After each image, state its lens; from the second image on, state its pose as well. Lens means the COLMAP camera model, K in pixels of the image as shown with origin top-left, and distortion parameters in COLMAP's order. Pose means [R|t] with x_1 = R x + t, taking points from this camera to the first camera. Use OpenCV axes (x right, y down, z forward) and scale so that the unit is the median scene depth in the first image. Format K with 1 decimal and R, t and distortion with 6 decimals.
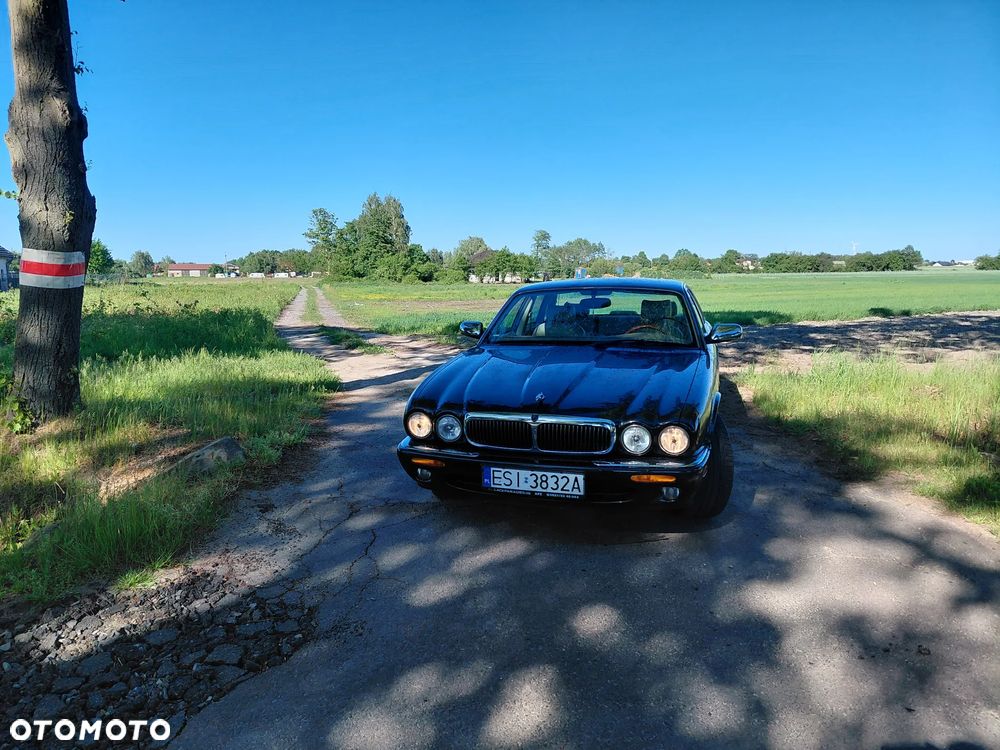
lens RADIAL K [[724.0, 0, 497.0], [0, 724.0, 367.8], [0, 0, 1]] dist [0.130744, -0.251202]
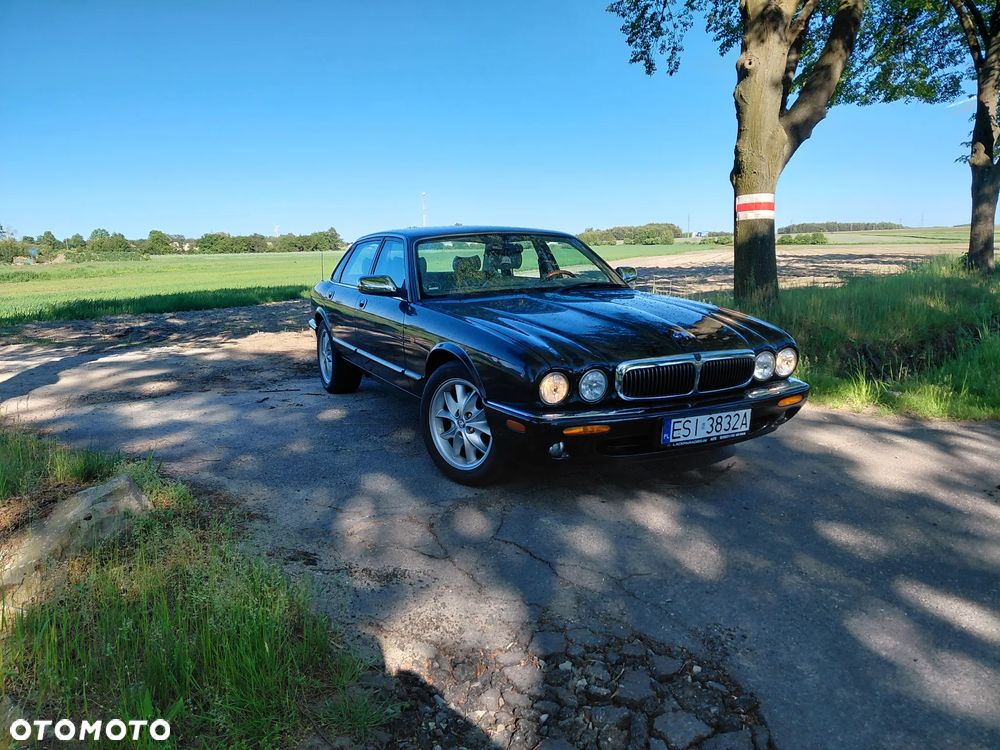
lens RADIAL K [[739.3, 0, 506.9], [0, 739.3, 366.1], [0, 0, 1]] dist [0.004946, -0.031052]
pose [[0.741604, -0.114916, 0.660922, -0.670210], [0.100068, 0.993146, 0.060397, 0.003040], [-0.663332, 0.021347, 0.748020, 0.445484]]
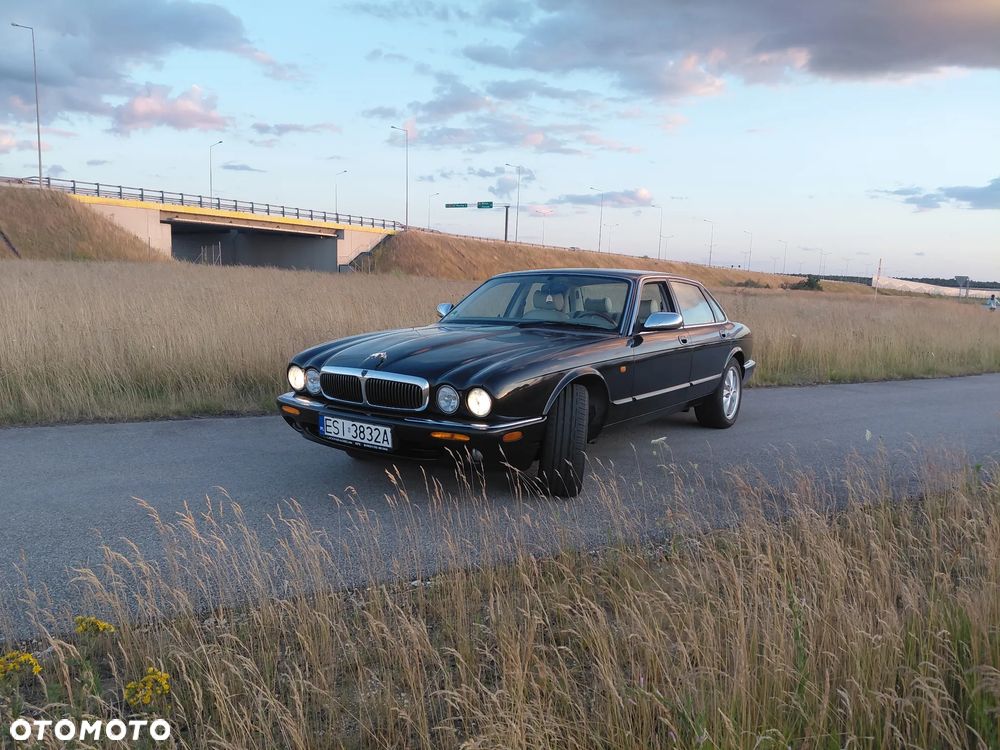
lens RADIAL K [[724.0, 0, 497.0], [0, 724.0, 367.8], [0, 0, 1]] dist [0.130744, -0.251202]
pose [[0.949345, 0.065003, -0.307438, 0.525339], [-0.074019, 0.997099, -0.017744, 0.061580], [0.305393, 0.039602, 0.951403, 0.042274]]
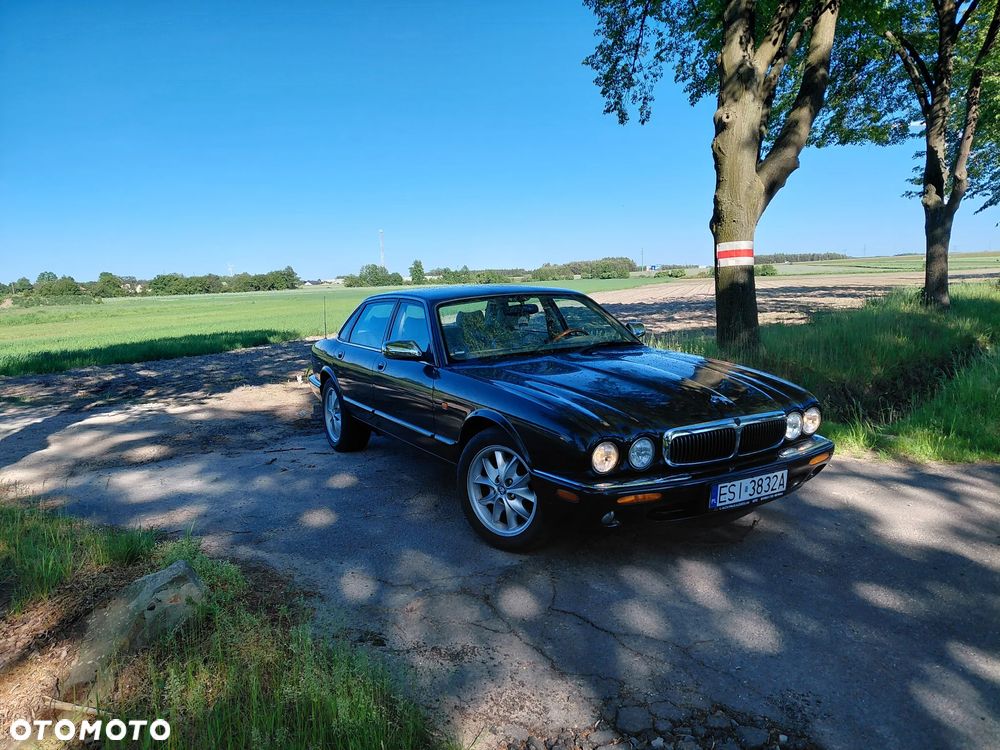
lens RADIAL K [[738.3, 0, 514.3], [0, 738.3, 373.1], [0, 0, 1]] dist [0.025245, -0.066908]
pose [[0.697792, -0.104995, 0.708564, -0.750156], [0.120780, 0.992282, 0.028092, -0.048681], [-0.706045, 0.065978, 0.705087, 0.496354]]
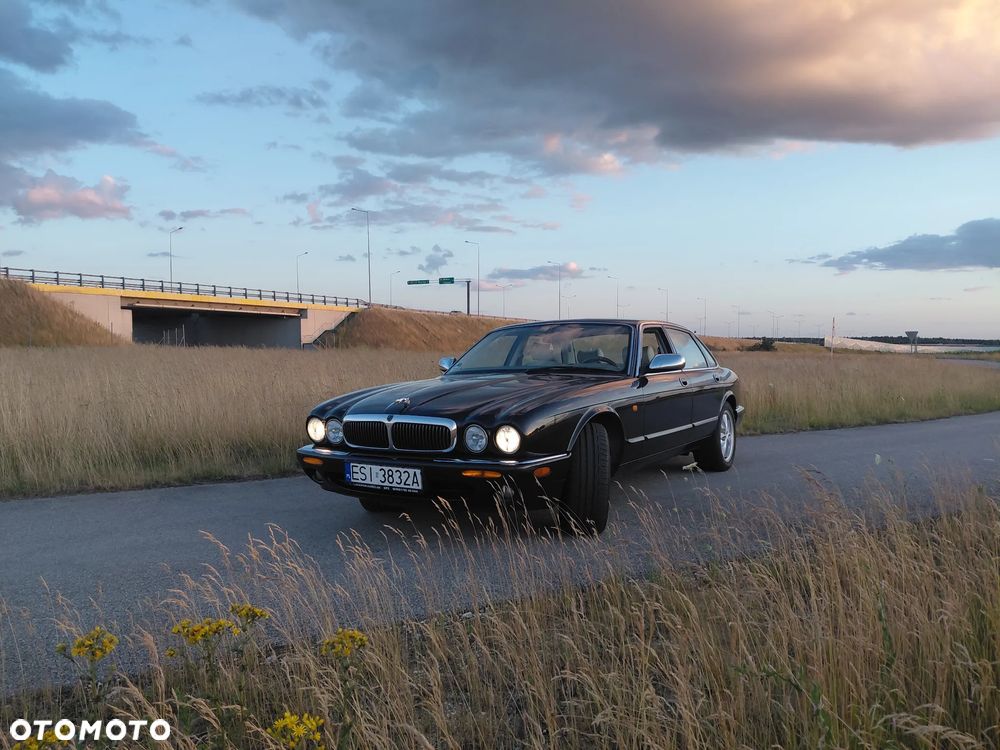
lens RADIAL K [[724.0, 0, 497.0], [0, 724.0, 367.8], [0, 0, 1]] dist [0.130744, -0.251202]
pose [[0.964236, -0.003398, -0.265022, 0.459172], [-0.029291, 0.992427, -0.119292, 0.111407], [0.263420, 0.122788, 0.956835, -0.002777]]
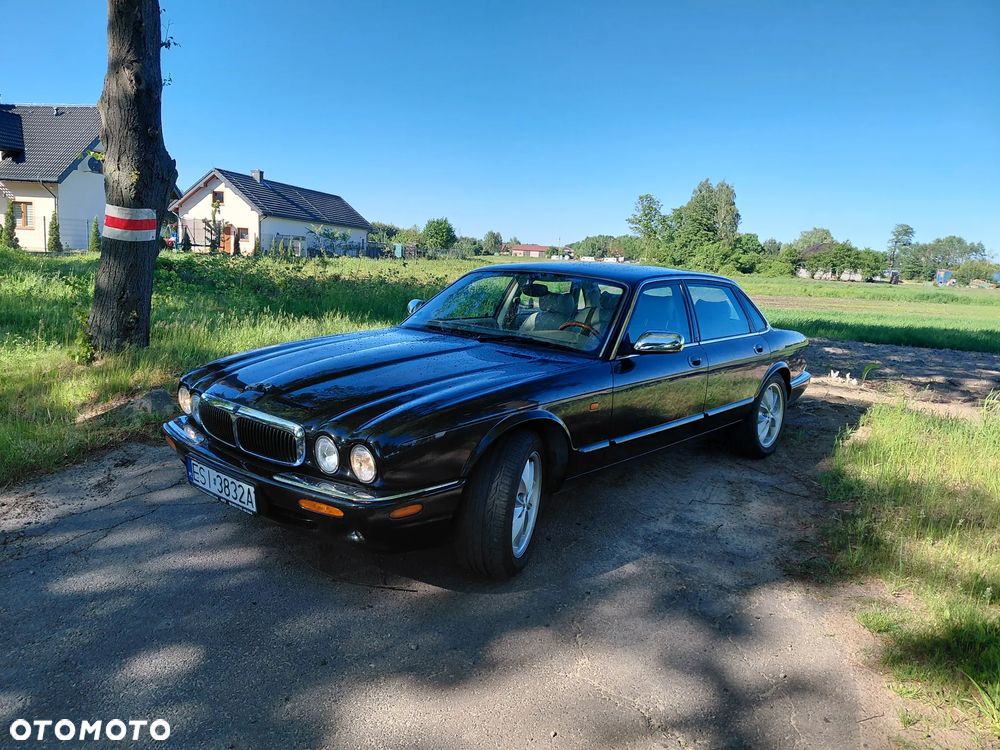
lens RADIAL K [[724.0, 0, 497.0], [0, 724.0, 367.8], [0, 0, 1]] dist [0.130744, -0.251202]
pose [[0.904449, 0.120001, -0.409356, 0.611055], [-0.112880, 0.992737, 0.041615, -0.042697], [0.411377, 0.008569, 0.911425, 0.336535]]
